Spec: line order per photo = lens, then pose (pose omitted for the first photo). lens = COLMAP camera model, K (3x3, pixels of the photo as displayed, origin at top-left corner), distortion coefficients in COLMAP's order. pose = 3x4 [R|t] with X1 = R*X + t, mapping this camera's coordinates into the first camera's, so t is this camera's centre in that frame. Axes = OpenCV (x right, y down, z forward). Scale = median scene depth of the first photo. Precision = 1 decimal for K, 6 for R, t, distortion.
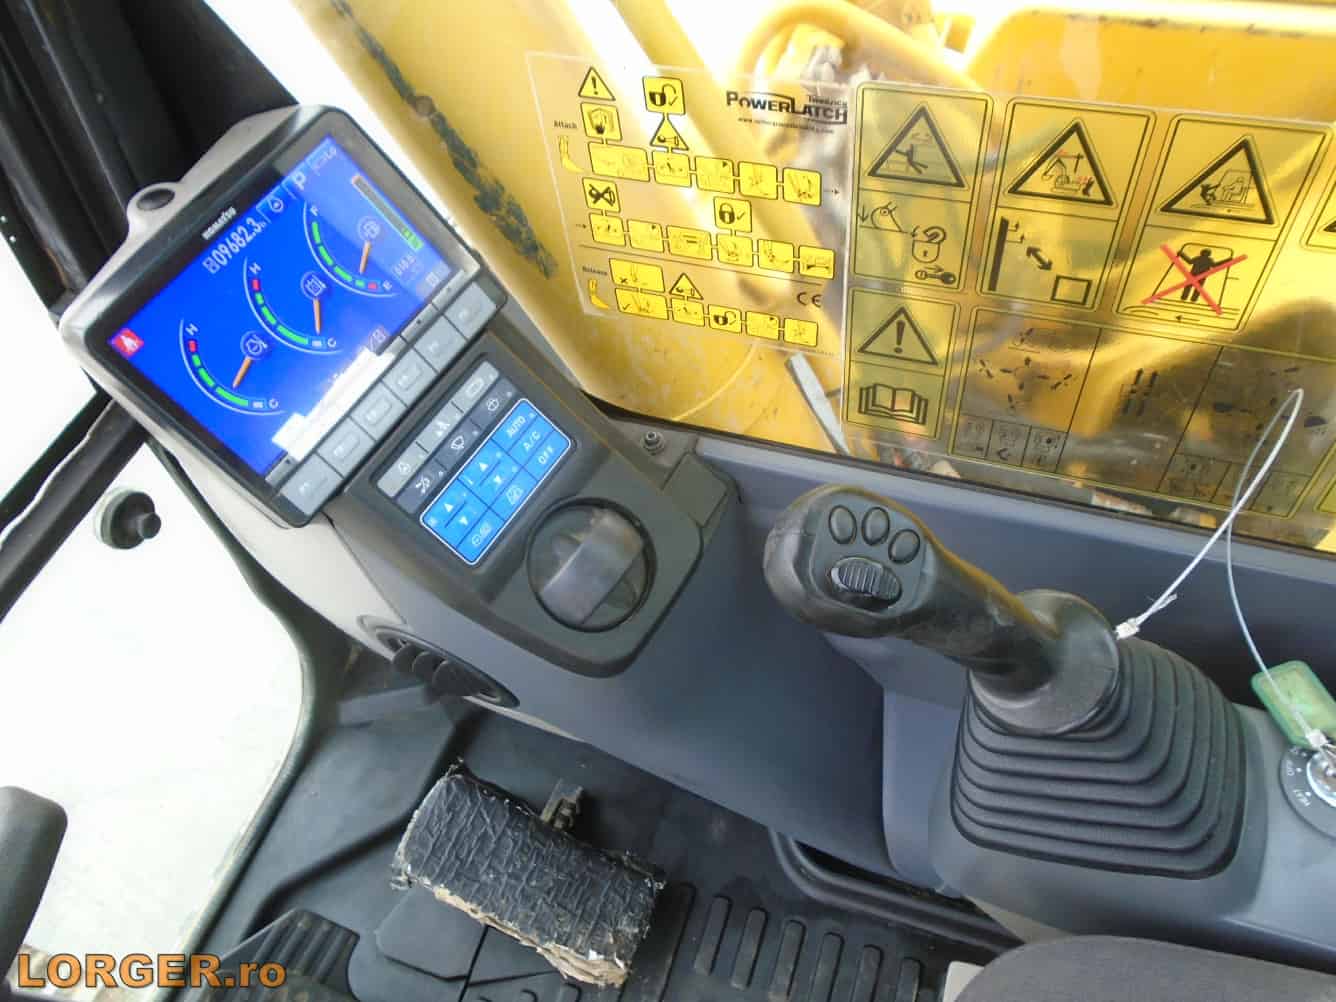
lens RADIAL K [[1024.9, 0, 664.3], [0, 1024.9, 505.2], [0, 0, 1]] dist [-0.007595, -0.000620]
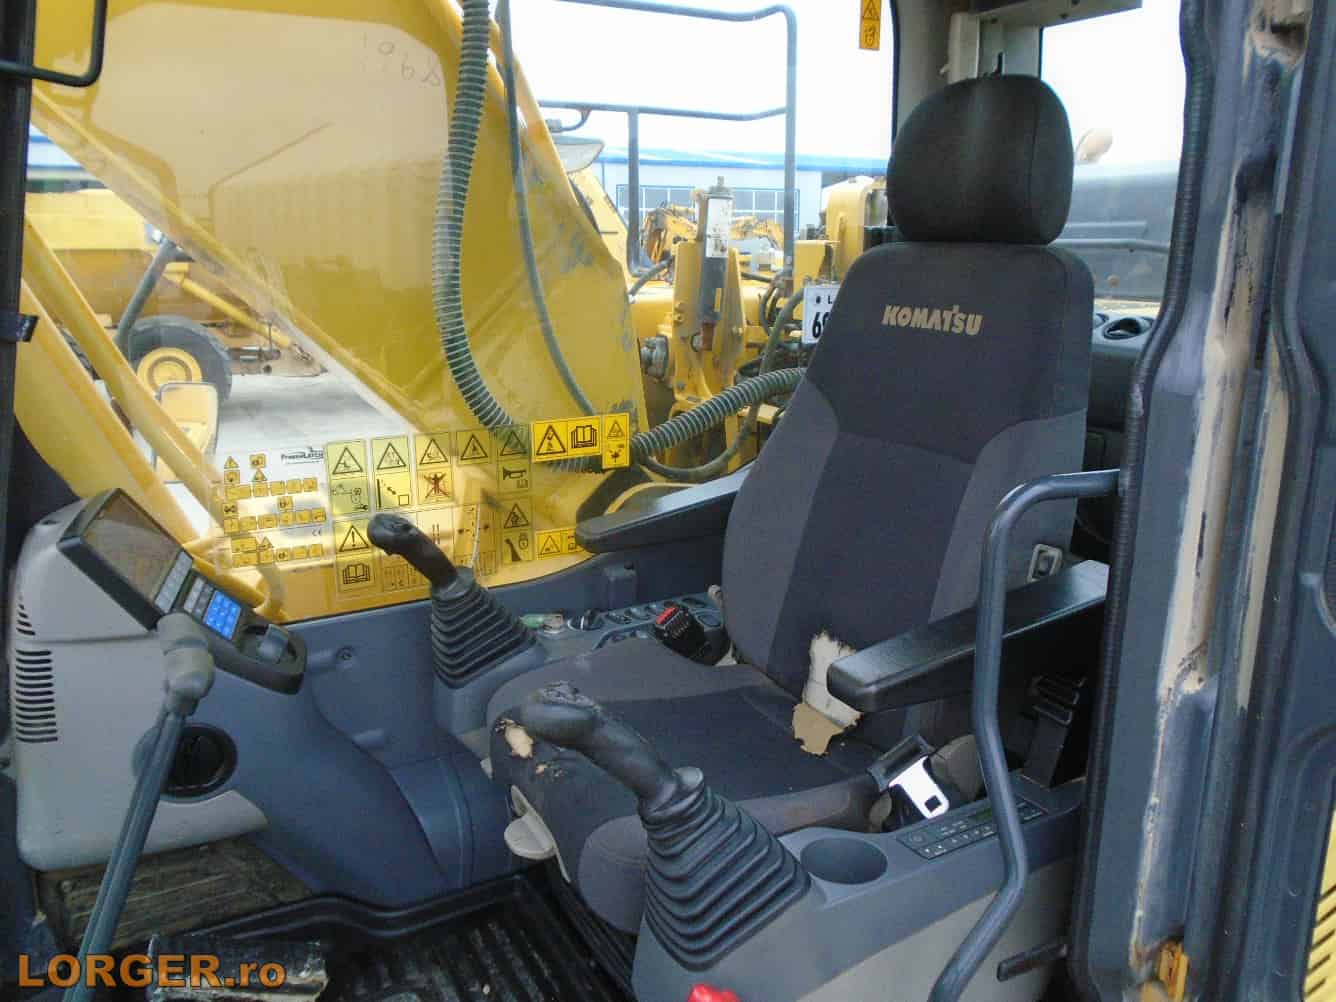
lens RADIAL K [[1024.9, 0, 664.3], [0, 1024.9, 505.2], [0, 0, 1]] dist [-0.007595, -0.000620]
pose [[0.662146, -0.089060, 0.744064, -1.445647], [0.558065, 0.721264, -0.410294, 1.571718], [-0.500126, 0.686911, 0.527284, -1.069699]]
